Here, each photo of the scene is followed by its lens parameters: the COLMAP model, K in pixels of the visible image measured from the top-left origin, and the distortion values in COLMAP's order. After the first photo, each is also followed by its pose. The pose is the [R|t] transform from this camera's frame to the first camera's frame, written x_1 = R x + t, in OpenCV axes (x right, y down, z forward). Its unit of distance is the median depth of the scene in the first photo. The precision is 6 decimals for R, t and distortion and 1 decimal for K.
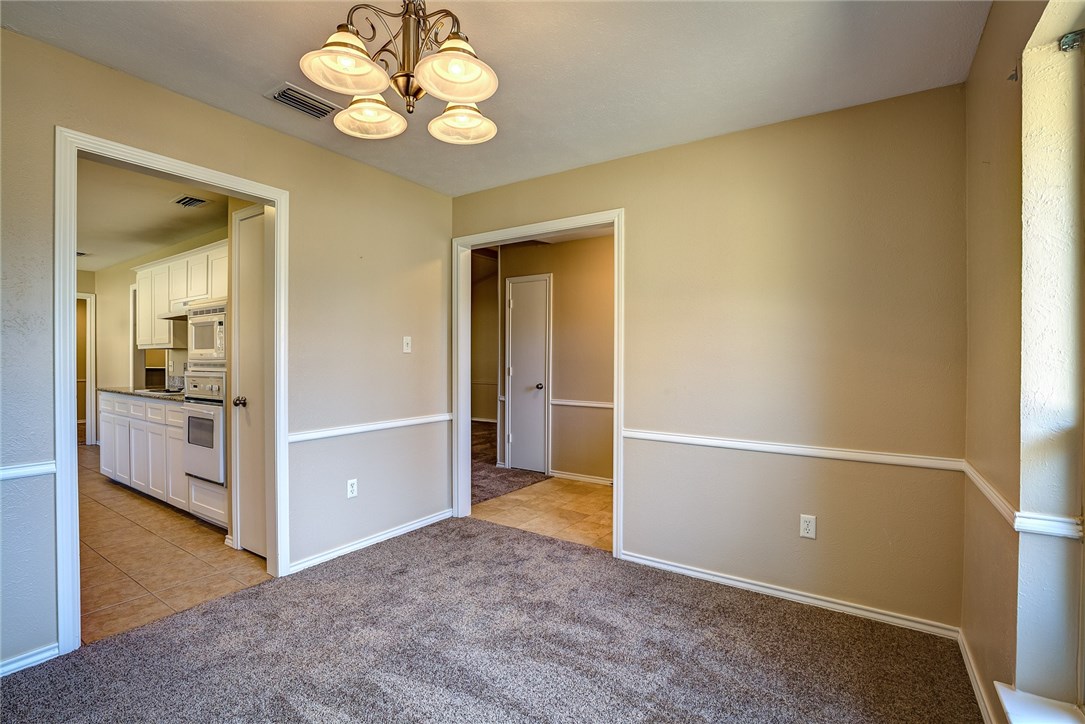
lens RADIAL K [[494.4, 0, 549.2], [0, 494.4, 365.7], [0, 0, 1]] dist [-0.037072, 0.006717]
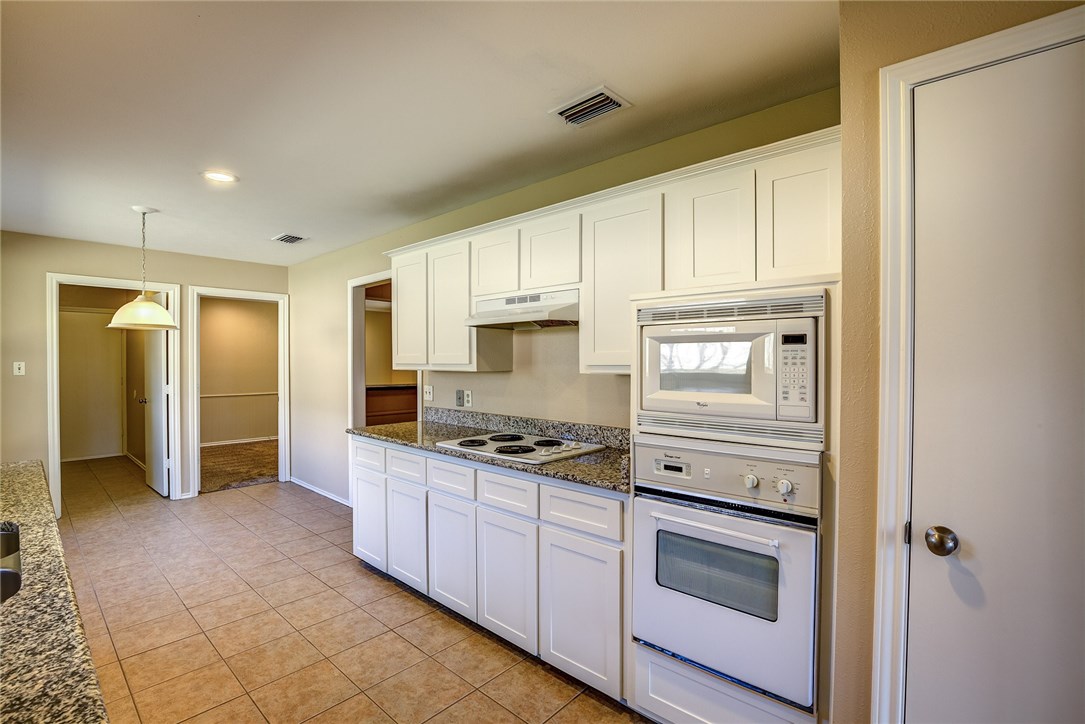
lens RADIAL K [[494.4, 0, 543.9], [0, 494.4, 363.9], [0, 0, 1]] dist [-0.037072, 0.006717]
pose [[0.988938, -0.003350, -0.148295, -0.713848], [0.003188, 0.999994, -0.001330, -0.055299], [0.148298, 0.000843, 0.988942, 0.454792]]
